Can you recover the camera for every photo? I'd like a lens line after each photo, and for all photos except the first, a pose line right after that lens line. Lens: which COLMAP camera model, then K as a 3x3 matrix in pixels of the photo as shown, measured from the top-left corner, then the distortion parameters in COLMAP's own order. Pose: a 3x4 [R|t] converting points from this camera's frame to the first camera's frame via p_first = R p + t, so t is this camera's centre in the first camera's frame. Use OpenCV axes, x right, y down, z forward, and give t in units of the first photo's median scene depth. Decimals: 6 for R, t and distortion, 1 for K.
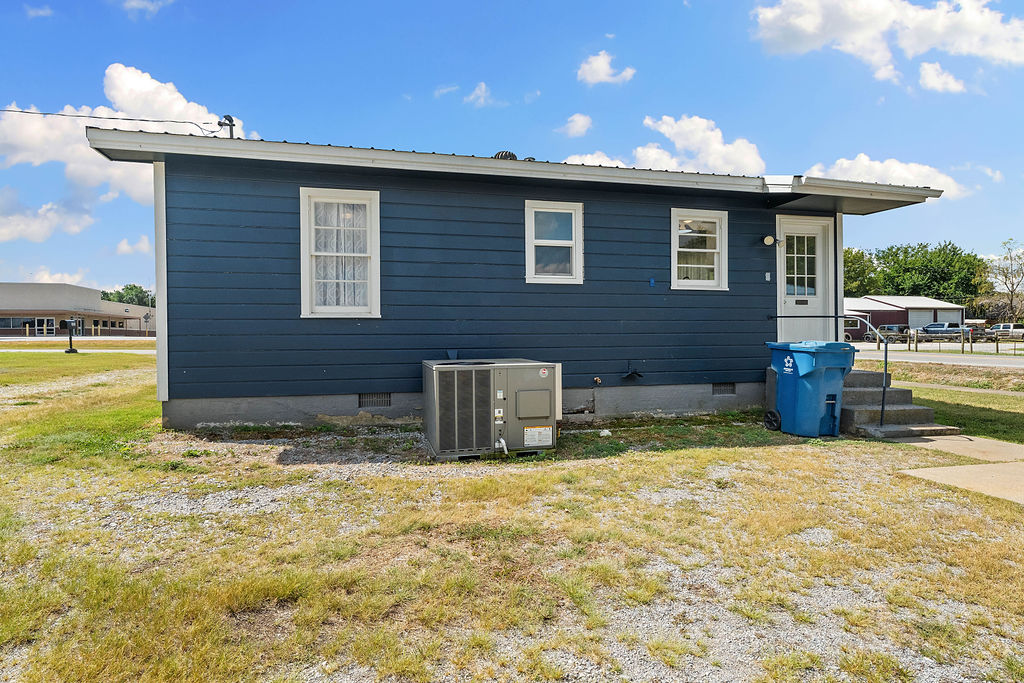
lens RADIAL K [[528.9, 0, 512.0], [0, 528.9, 341.5], [0, 0, 1]] dist [0.000043, 0.000355]
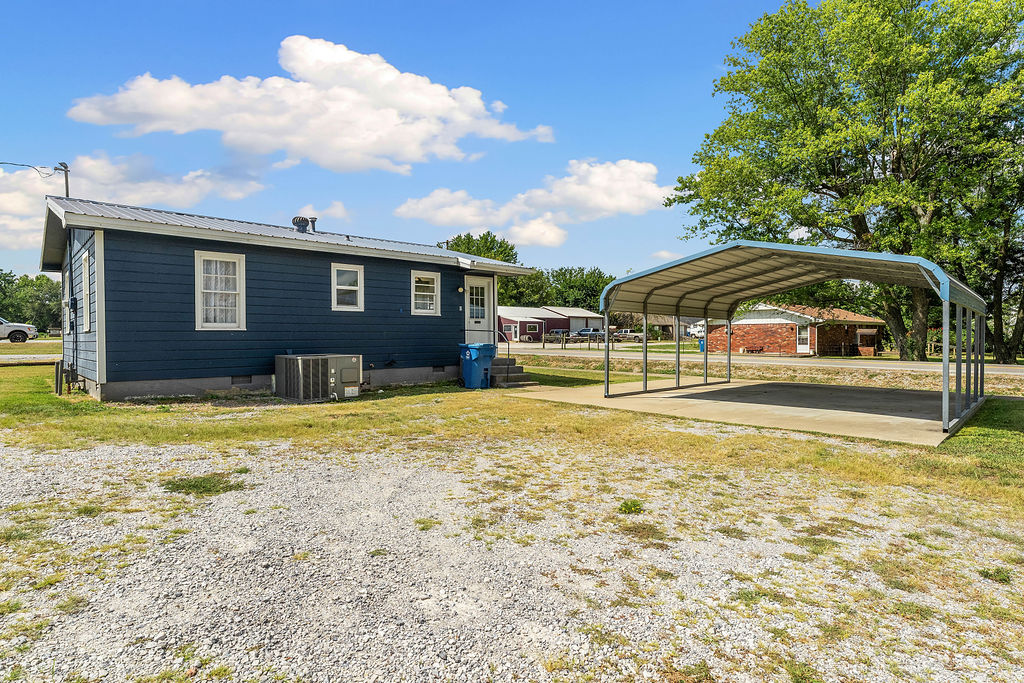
lens RADIAL K [[538.7, 0, 512.0], [0, 538.7, 341.5], [0, 0, 1]] dist [0.000219, -0.000019]
pose [[0.870881, -0.002604, 0.491486, -0.322259], [0.003426, 0.999994, -0.000772, -0.004919], [-0.491481, 0.002356, 0.870885, -0.820181]]
